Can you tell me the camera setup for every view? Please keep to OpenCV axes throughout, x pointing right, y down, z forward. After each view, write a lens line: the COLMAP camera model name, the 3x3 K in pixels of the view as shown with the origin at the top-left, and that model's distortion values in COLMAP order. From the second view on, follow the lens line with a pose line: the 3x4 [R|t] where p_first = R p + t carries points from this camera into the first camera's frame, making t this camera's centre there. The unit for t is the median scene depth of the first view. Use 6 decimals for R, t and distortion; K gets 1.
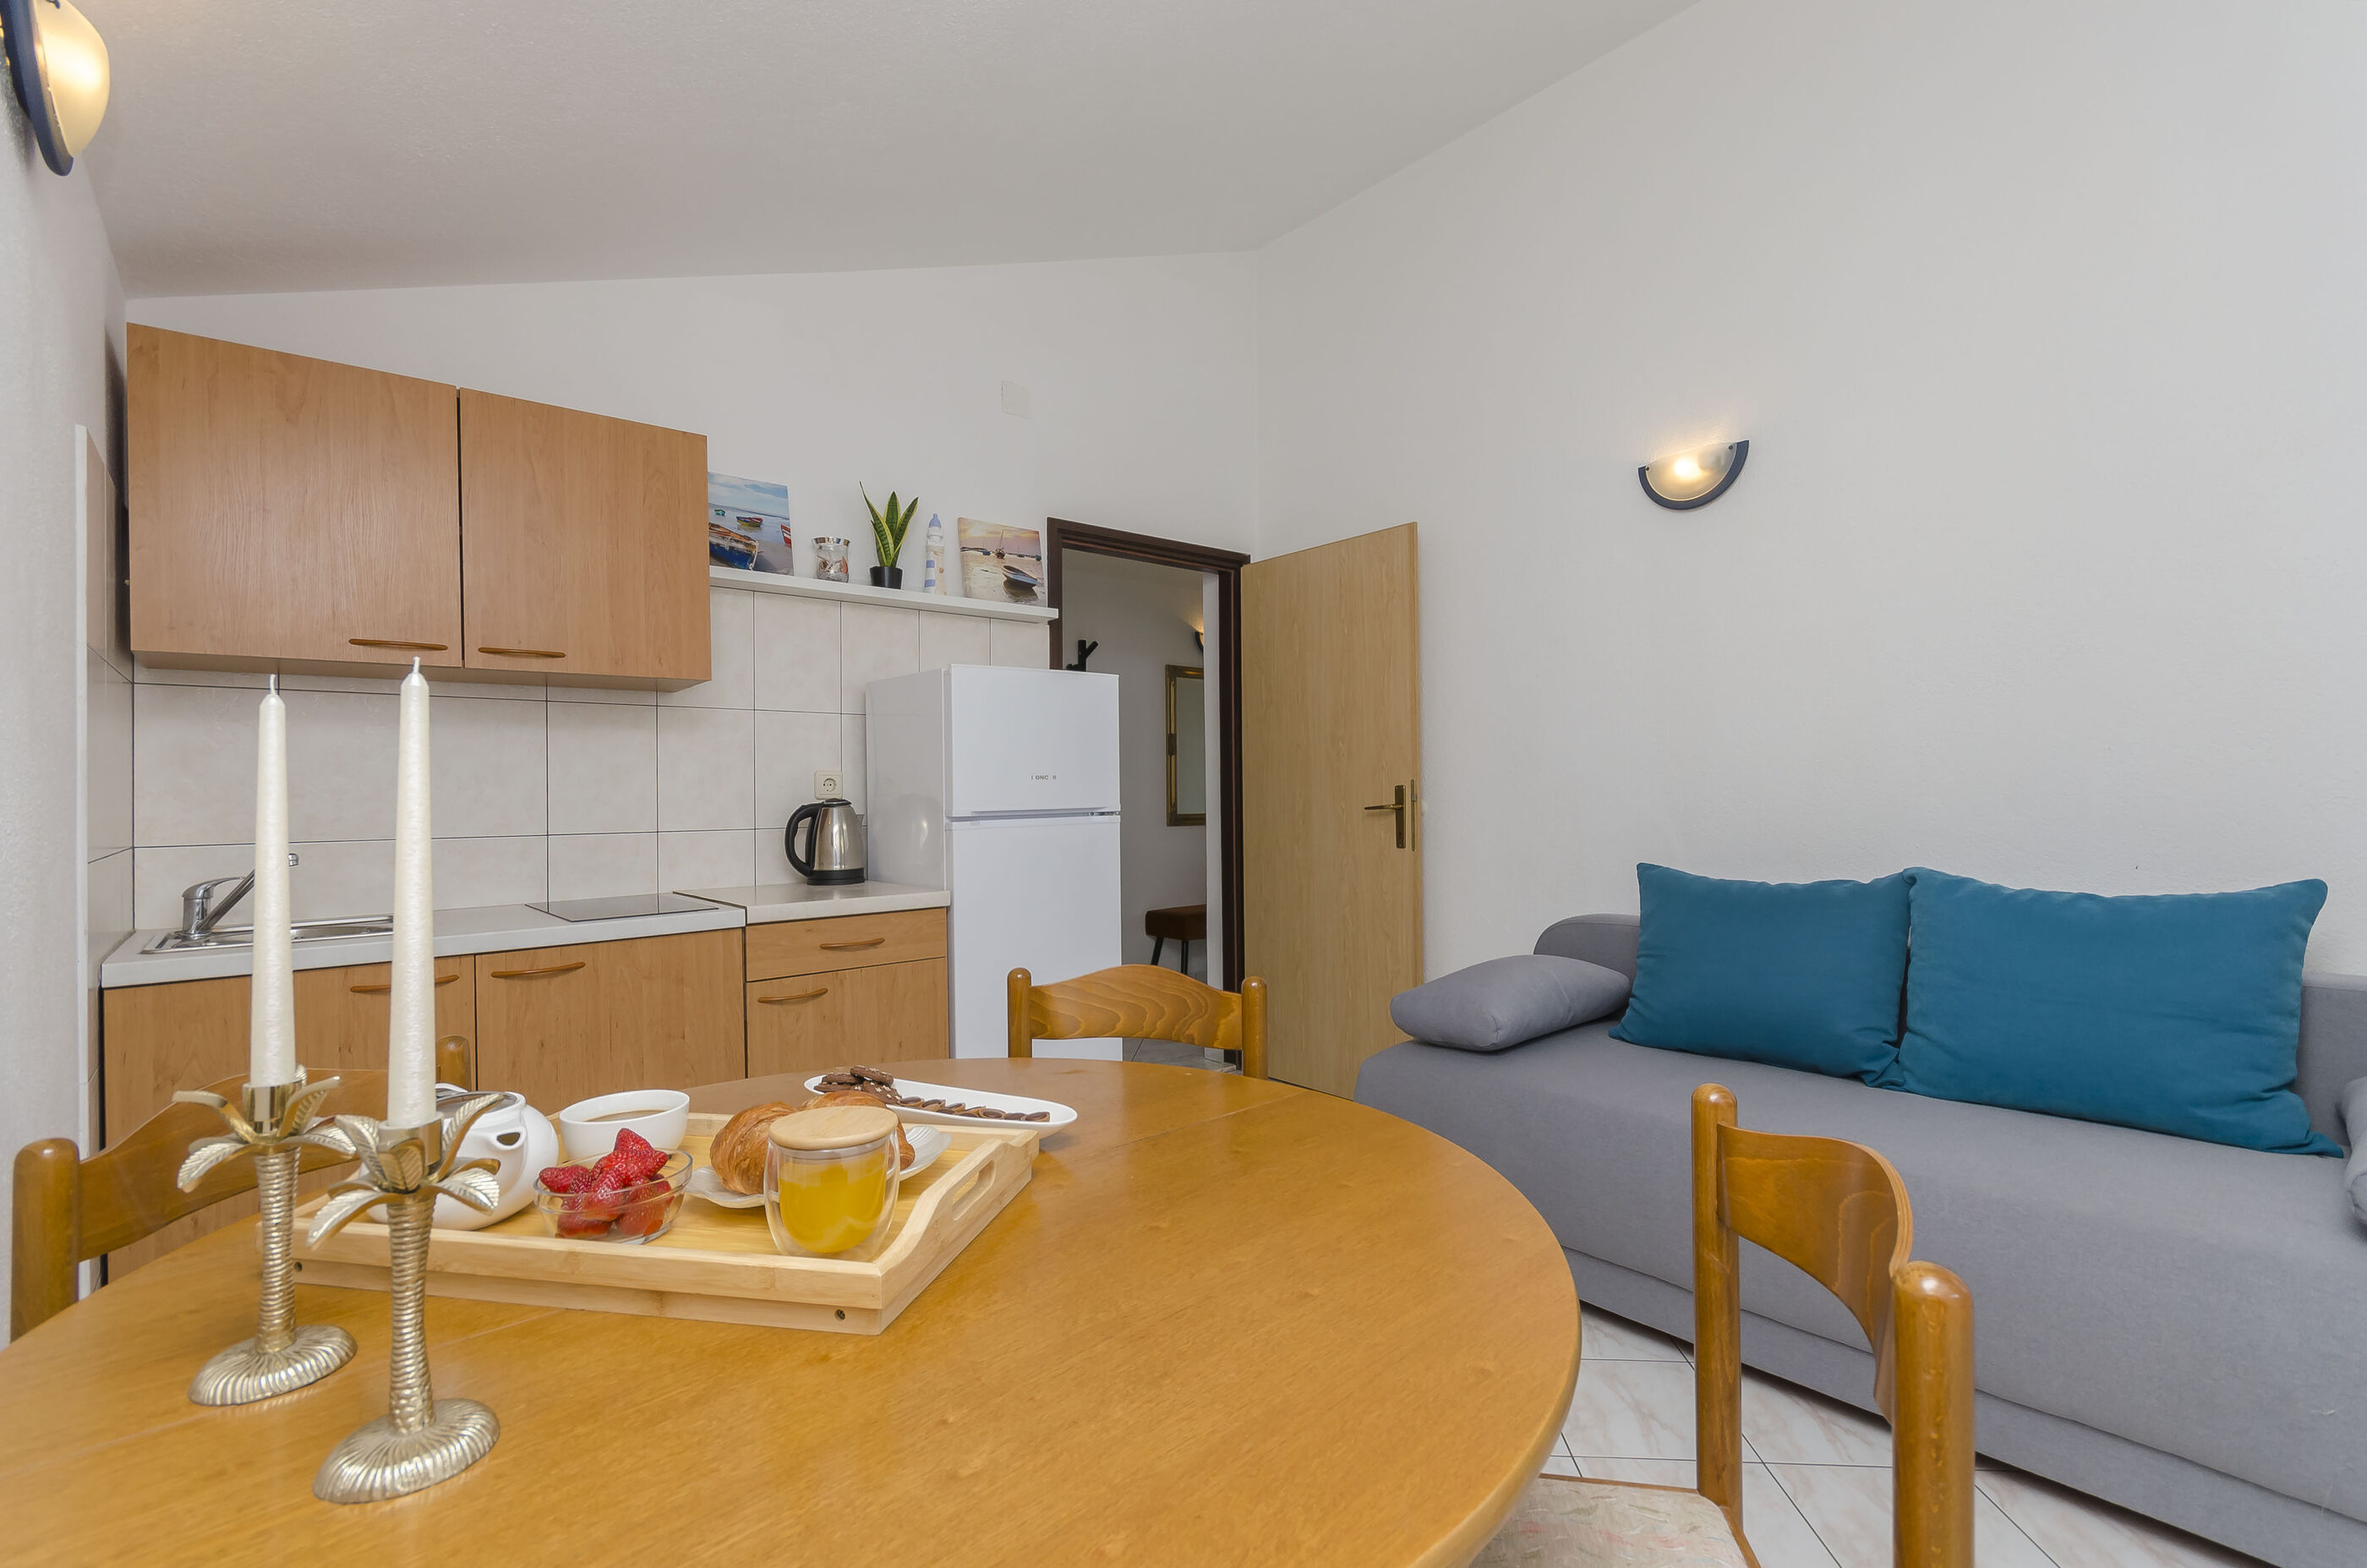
lens RADIAL K [[1078.2, 0, 1175.4], [0, 1078.2, 765.8], [0, 0, 1]] dist [-0.000418, 0.000096]
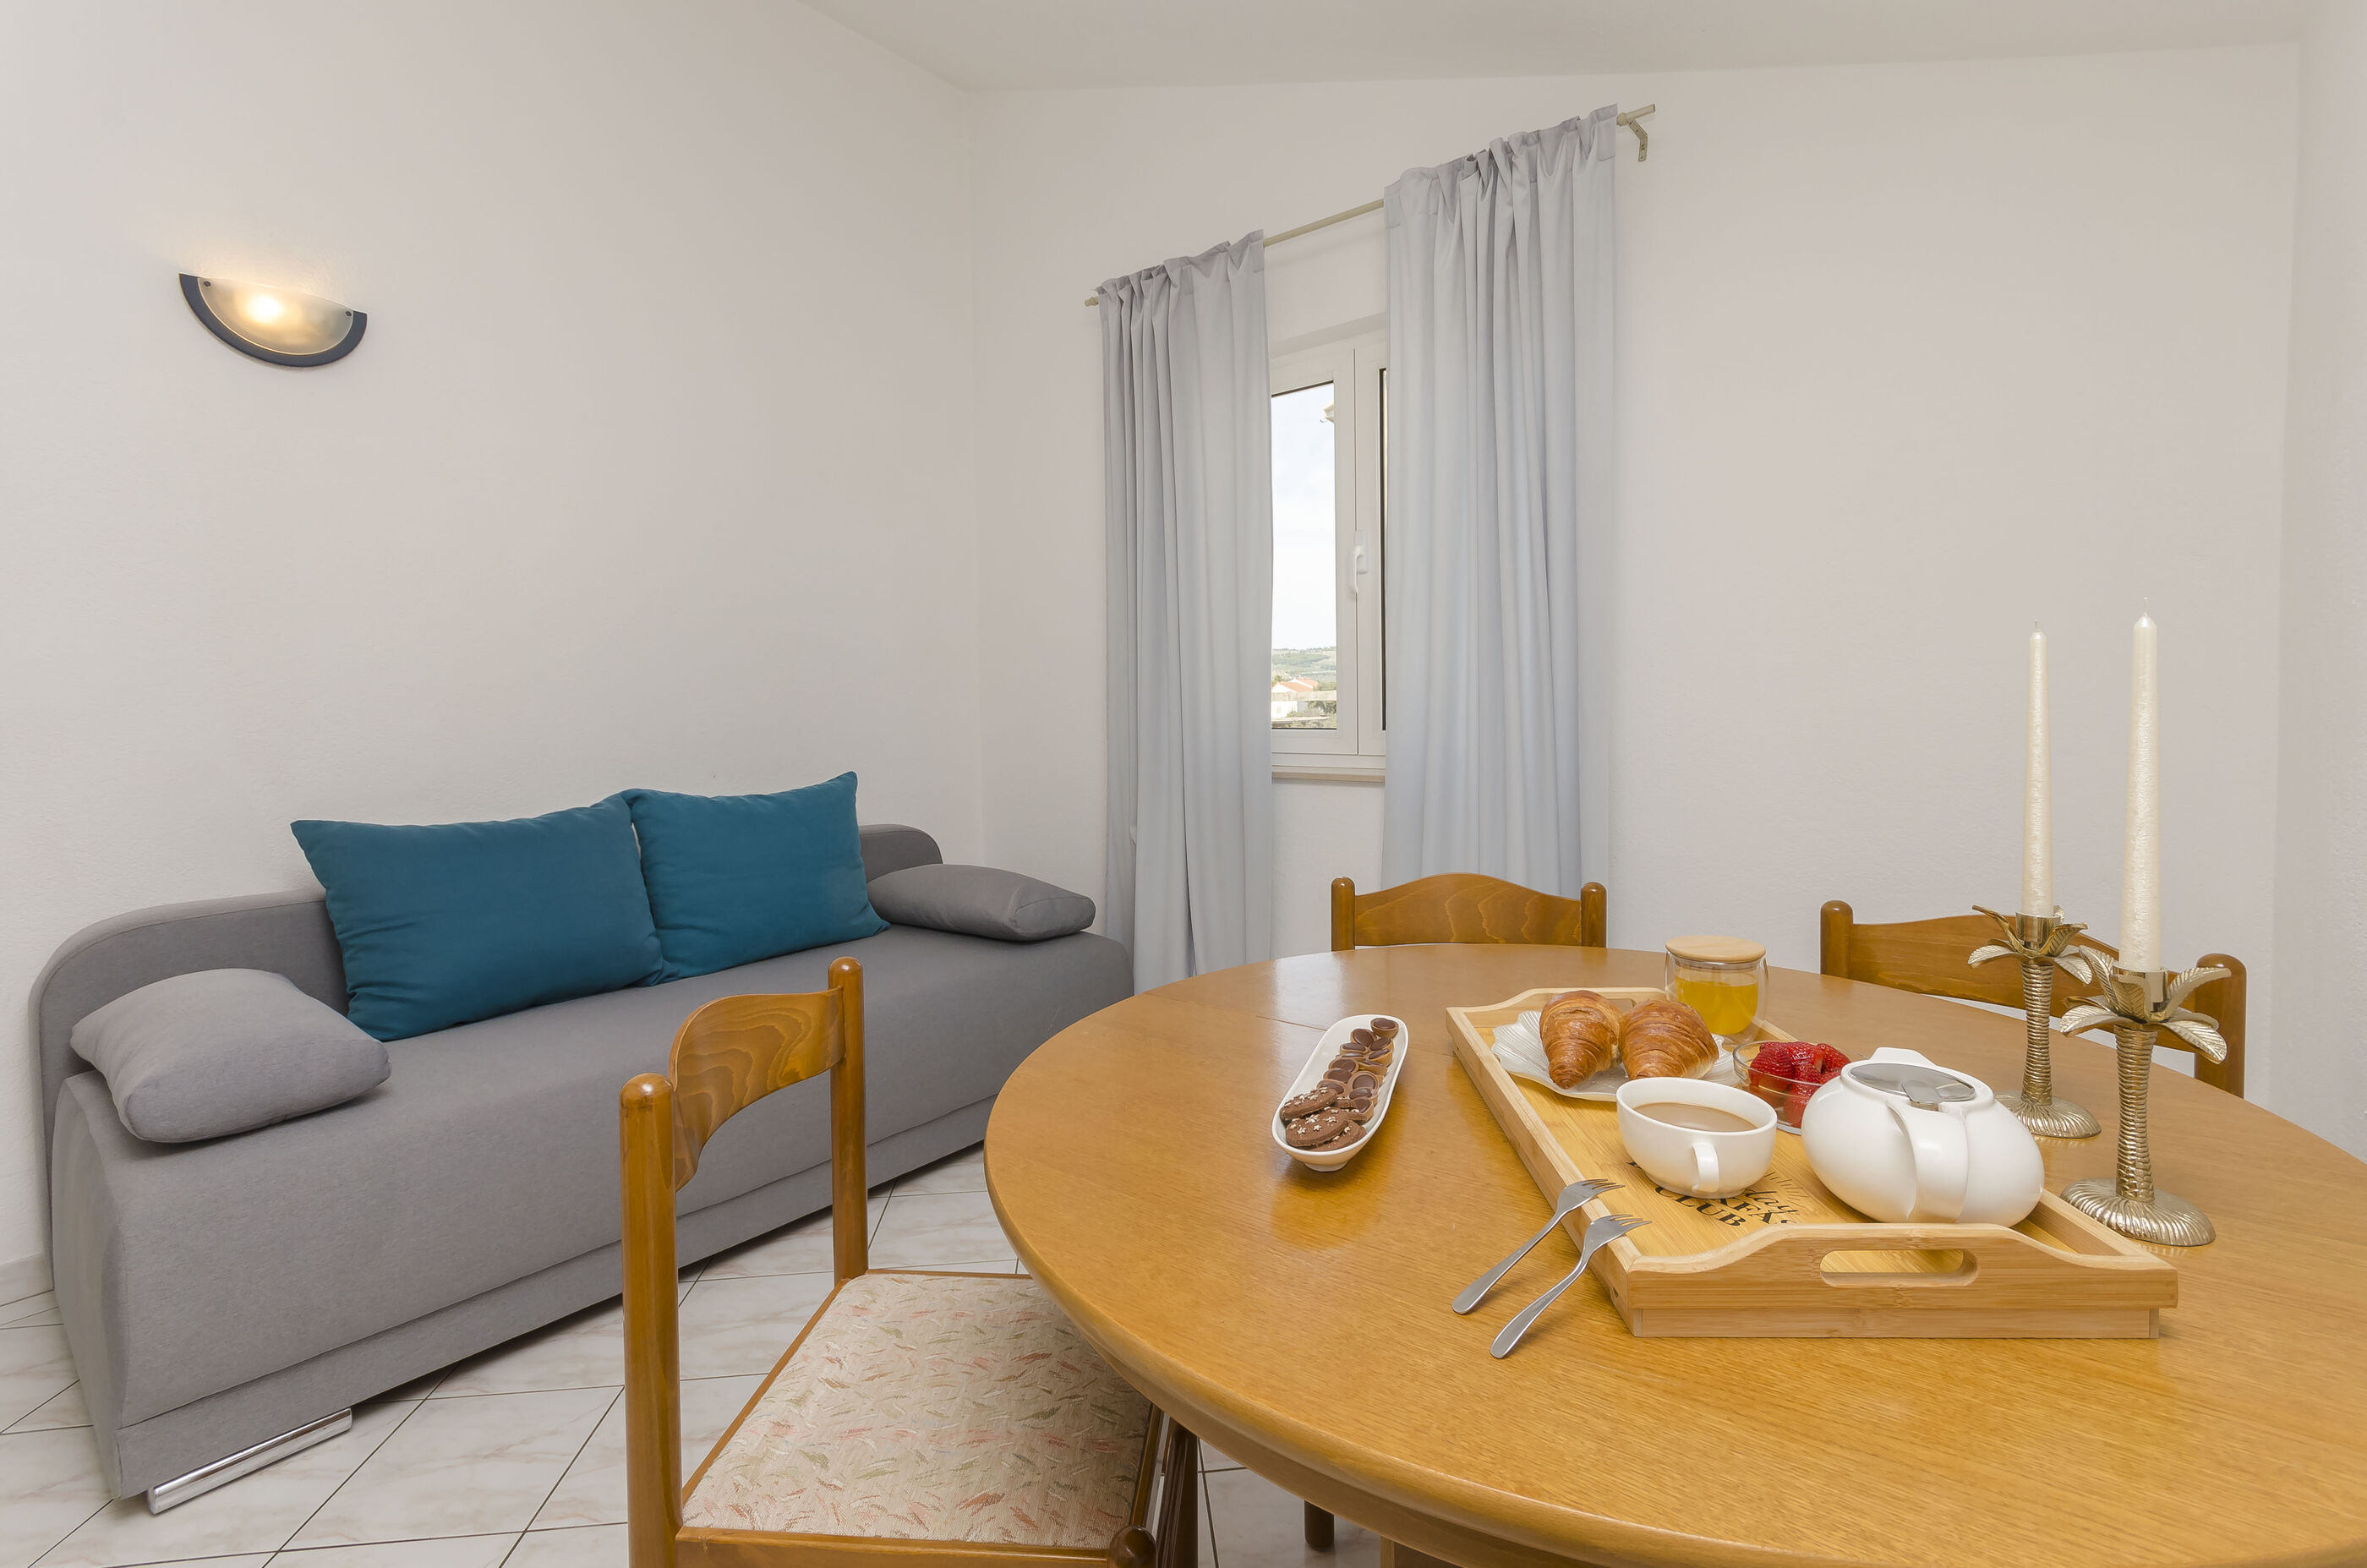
lens RADIAL K [[1078.2, 0, 1175.4], [0, 1078.2, 765.8], [0, 0, 1]] dist [-0.000418, 0.000096]
pose [[-0.156481, -0.027103, 0.987309, -0.490343], [0.012504, 0.999489, 0.029420, 0.044744], [-0.987602, 0.016949, -0.156062, 0.610859]]
